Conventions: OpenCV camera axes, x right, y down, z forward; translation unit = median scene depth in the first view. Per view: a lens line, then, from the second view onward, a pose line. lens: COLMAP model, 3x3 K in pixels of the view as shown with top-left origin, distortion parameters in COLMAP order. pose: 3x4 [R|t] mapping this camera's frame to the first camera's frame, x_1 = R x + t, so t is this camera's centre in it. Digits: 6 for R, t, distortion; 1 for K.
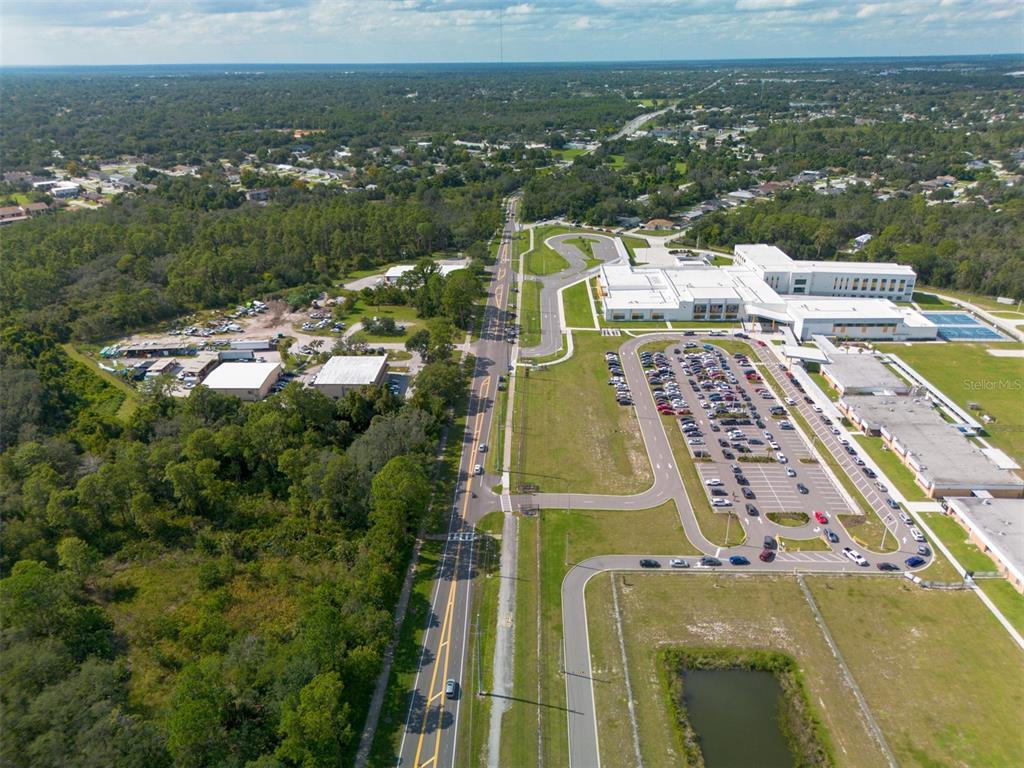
lens RADIAL K [[716.8, 0, 513.6], [0, 716.8, 393.9], [0, 0, 1]] dist [0.064625, -0.063898]
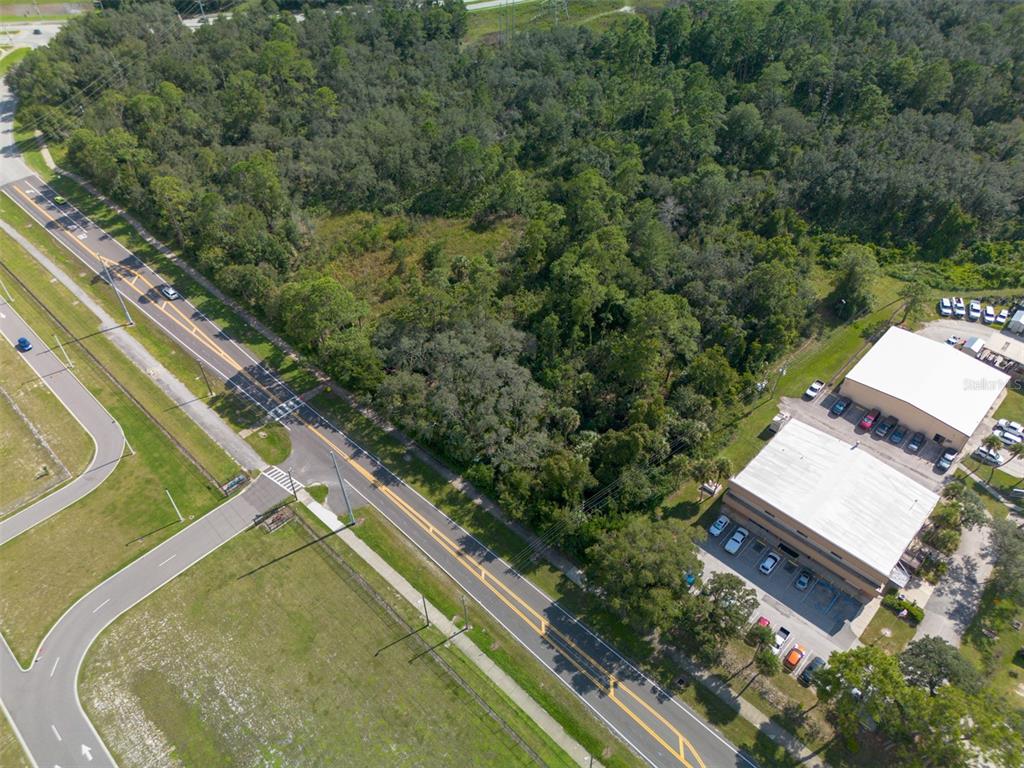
lens RADIAL K [[727.0, 0, 512.0], [0, 727.0, 384.0], [0, 0, 1]] dist [0.065032, -0.061463]
pose [[-0.669745, 0.521723, -0.528437, 0.114118], [-0.300139, 0.460715, 0.835260, -0.370531], [0.679233, 0.718016, -0.151972, 0.842011]]
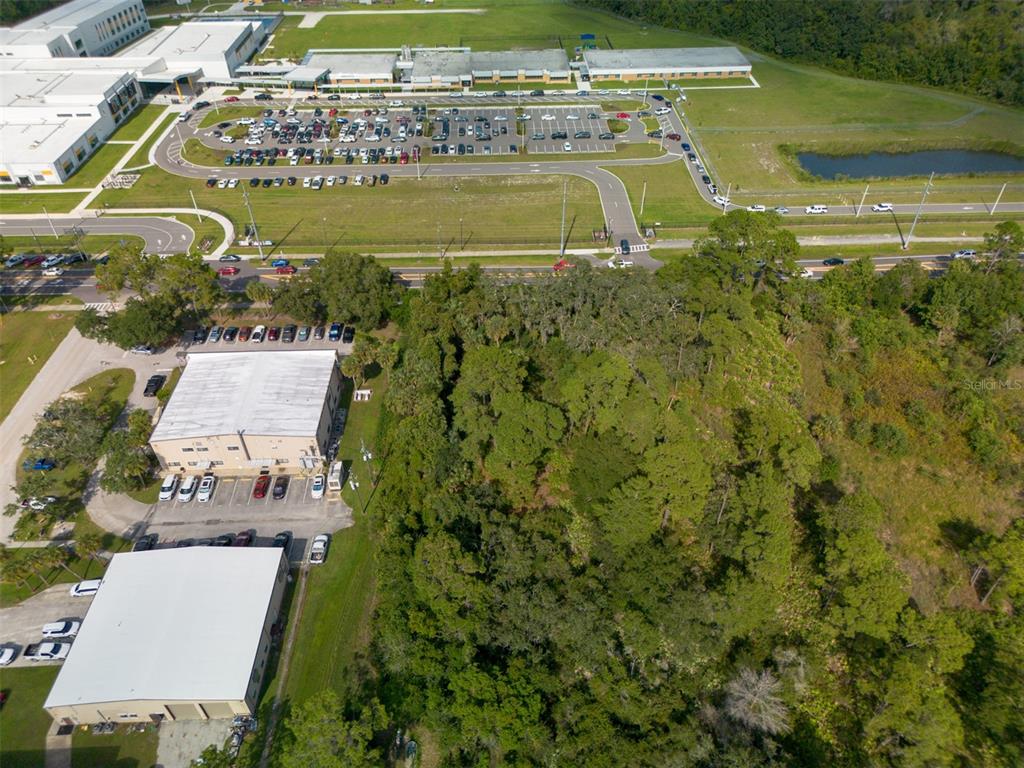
lens RADIAL K [[722.0, 0, 512.5], [0, 722.0, 389.0], [0, 0, 1]] dist [0.061628, -0.060138]
pose [[-0.055656, -0.649931, 0.757953, -0.558189], [0.427226, 0.670623, 0.606418, -0.236179], [-0.902430, 0.357568, 0.240343, 0.696960]]
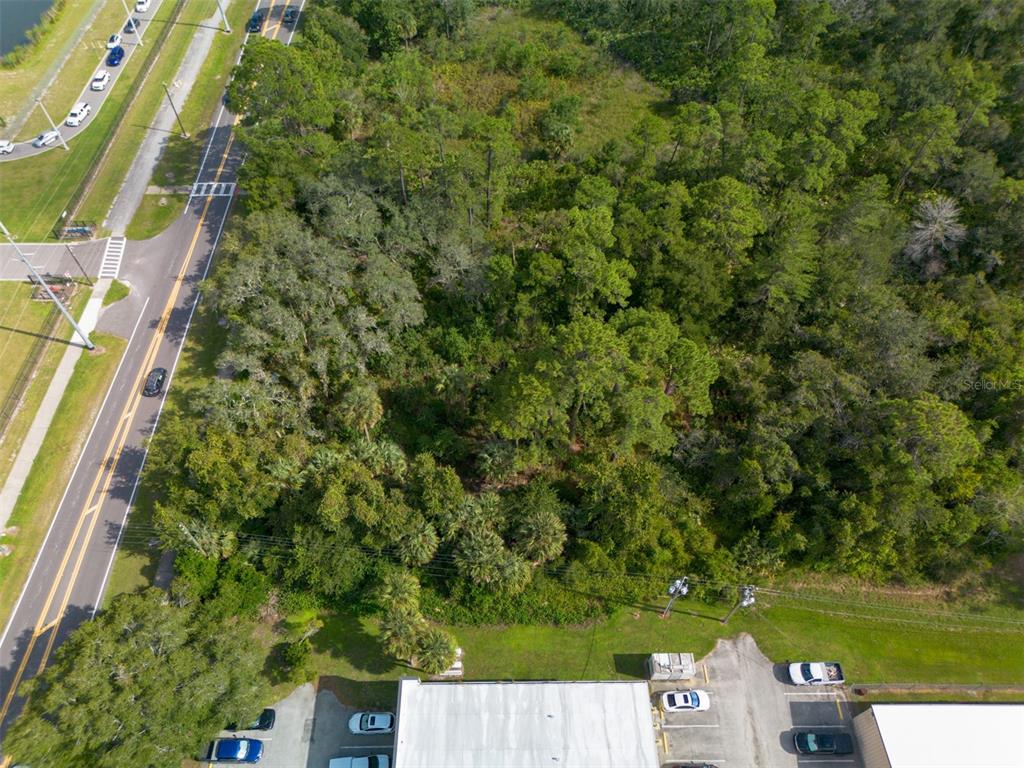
lens RADIAL K [[722.0, 0, 512.5], [0, 722.0, 389.0], [0, 0, 1]] dist [0.061628, -0.060138]
pose [[-0.999273, 0.037799, -0.004894, -0.213018], [0.002726, 0.198947, 0.980006, -0.254644], [0.038017, 0.979281, -0.198906, 0.863606]]
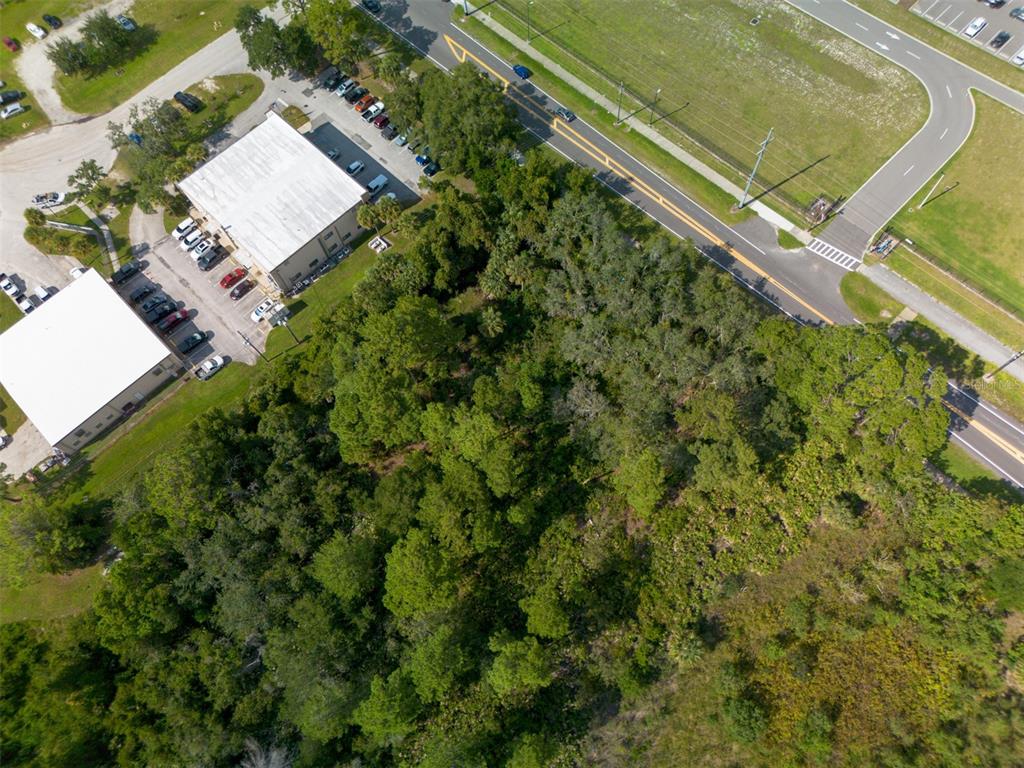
lens RADIAL K [[722.0, 0, 512.5], [0, 722.0, 389.0], [0, 0, 1]] dist [0.061628, -0.060138]
pose [[0.687422, -0.678498, 0.259020, -0.311538], [0.350115, 0.622071, 0.700320, -0.219141], [-0.636294, -0.390729, 0.665178, 0.508348]]
